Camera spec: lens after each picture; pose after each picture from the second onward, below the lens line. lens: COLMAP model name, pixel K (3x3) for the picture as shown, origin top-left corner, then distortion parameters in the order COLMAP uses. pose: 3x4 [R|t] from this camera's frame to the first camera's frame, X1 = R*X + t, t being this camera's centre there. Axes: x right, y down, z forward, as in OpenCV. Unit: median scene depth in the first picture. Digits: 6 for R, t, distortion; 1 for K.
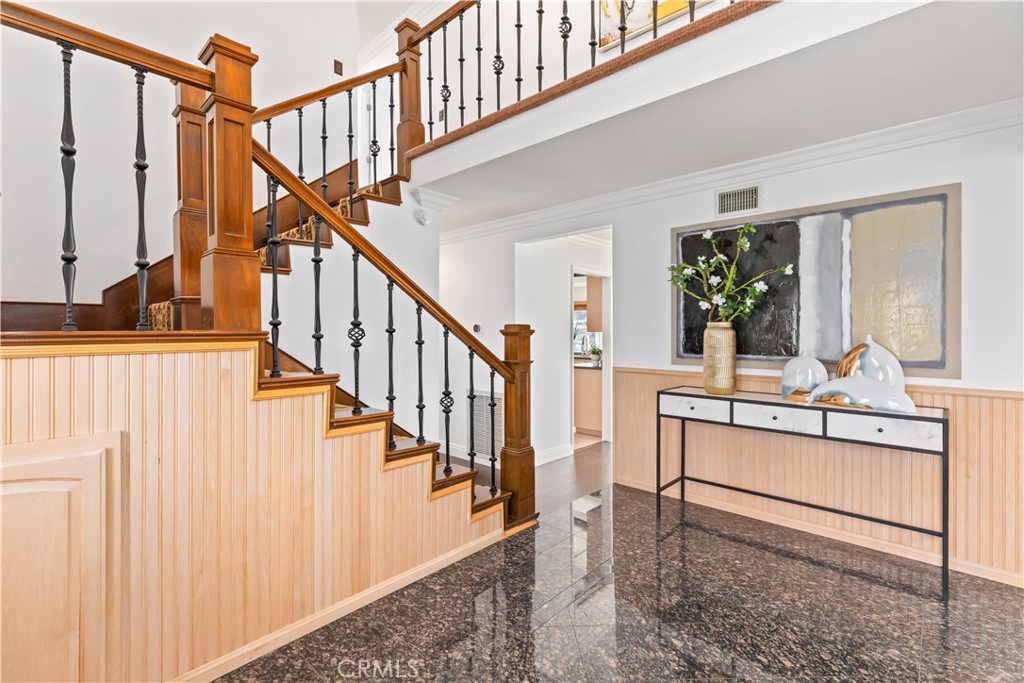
lens RADIAL K [[455.4, 0, 508.8], [0, 455.4, 335.2], [0, 0, 1]] dist [0.002269, 0.000343]
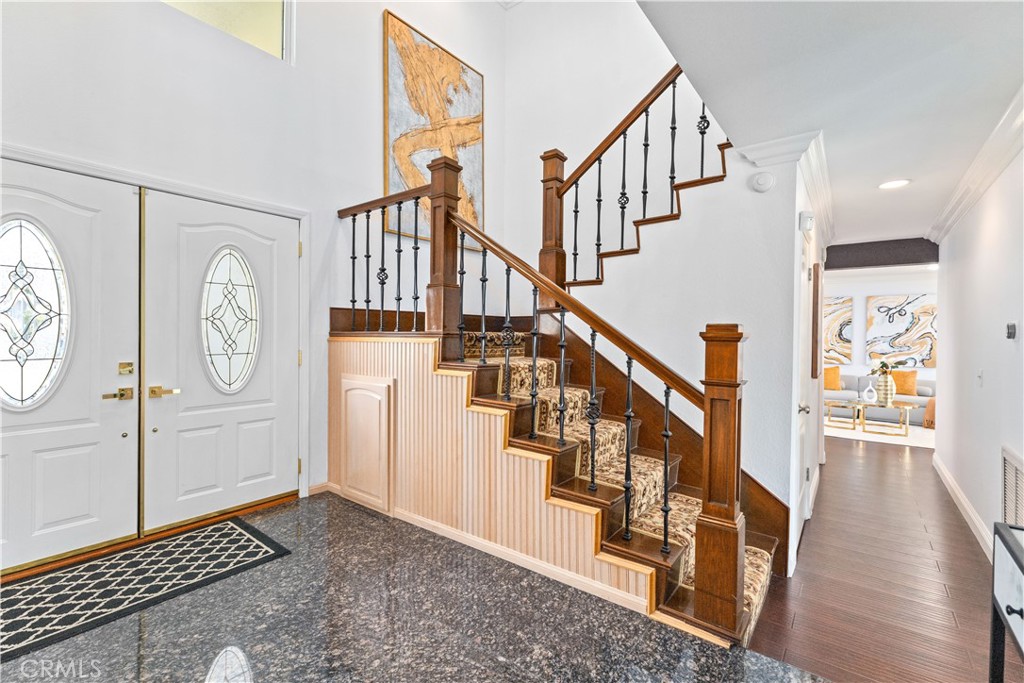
lens RADIAL K [[455.4, 0, 508.8], [0, 455.4, 335.2], [0, 0, 1]] dist [0.002269, 0.000343]
pose [[0.102536, 0.012266, -0.994654, 0.848825], [-0.018292, 0.999778, 0.010444, -0.013060], [0.994561, 0.017123, 0.102737, 0.850535]]
